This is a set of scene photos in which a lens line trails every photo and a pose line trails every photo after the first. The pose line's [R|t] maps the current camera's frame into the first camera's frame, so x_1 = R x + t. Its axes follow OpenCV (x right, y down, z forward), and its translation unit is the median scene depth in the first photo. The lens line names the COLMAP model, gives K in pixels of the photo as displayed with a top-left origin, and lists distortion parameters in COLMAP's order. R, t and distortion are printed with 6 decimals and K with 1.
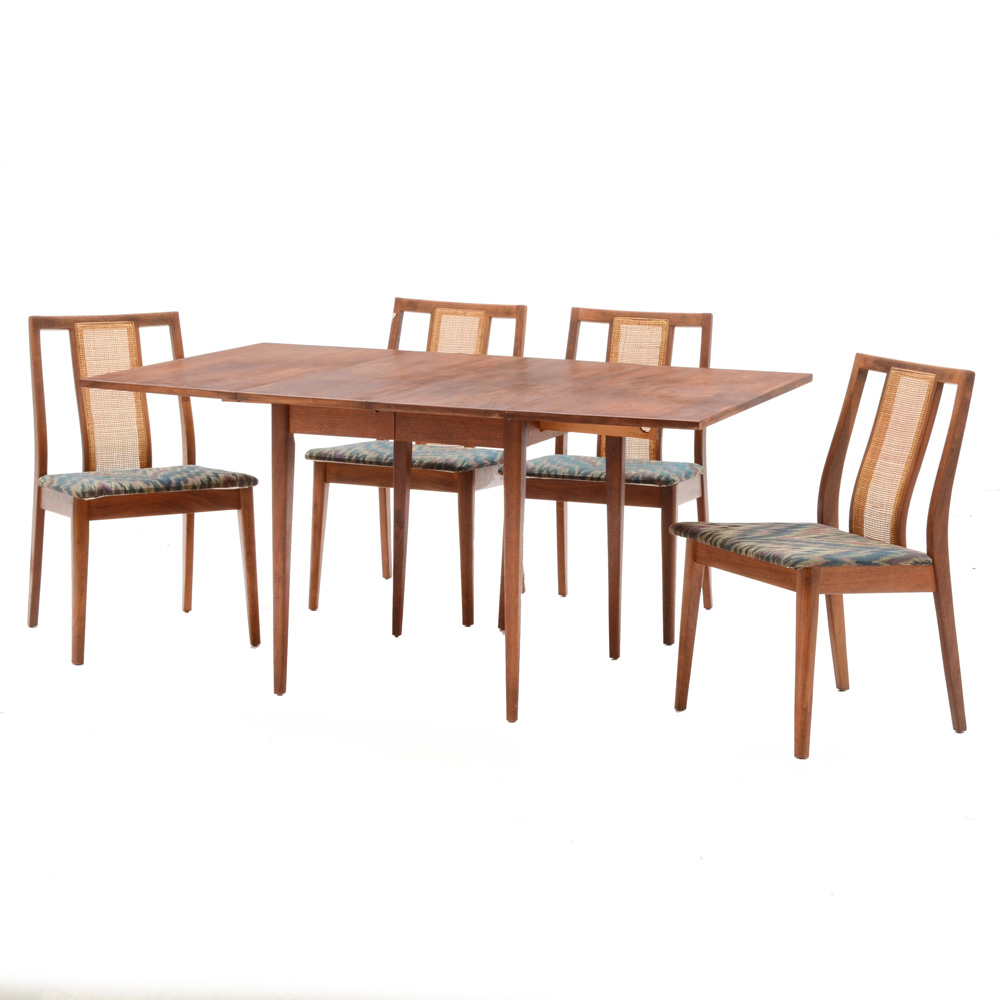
lens RADIAL K [[2454.1, 0, 504.3], [0, 2454.1, 497.0], [0, 0, 1]] dist [-0.050540, 0.000000]
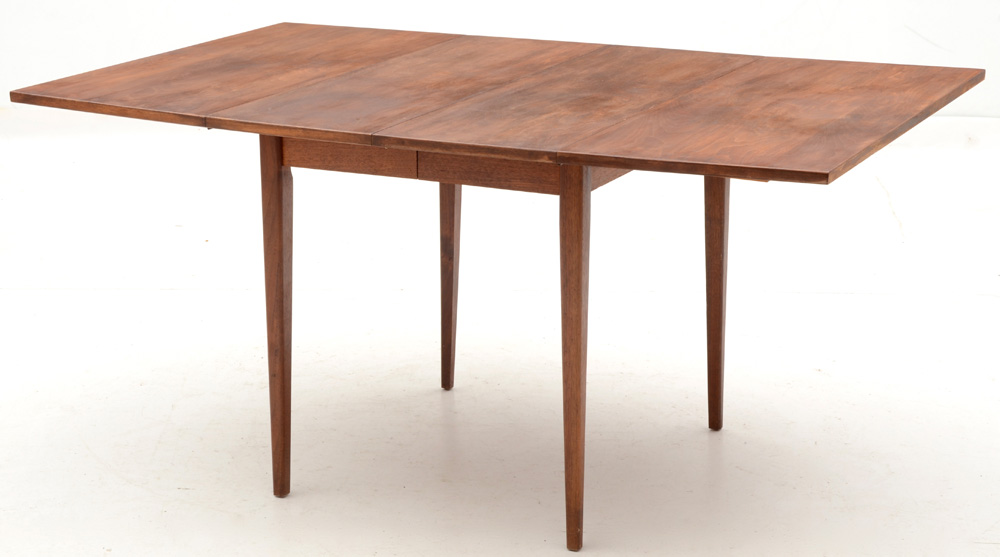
lens RADIAL K [[2077.4, 0, 487.6], [0, 2077.4, 259.8], [0, 0, 1]] dist [0.304434, 0.000000]
pose [[0.996880, 0.000864, -0.078924, 0.026632], [0.007035, 0.994987, 0.099756, -0.060815], [0.078615, -0.100000, 0.991877, 0.357453]]
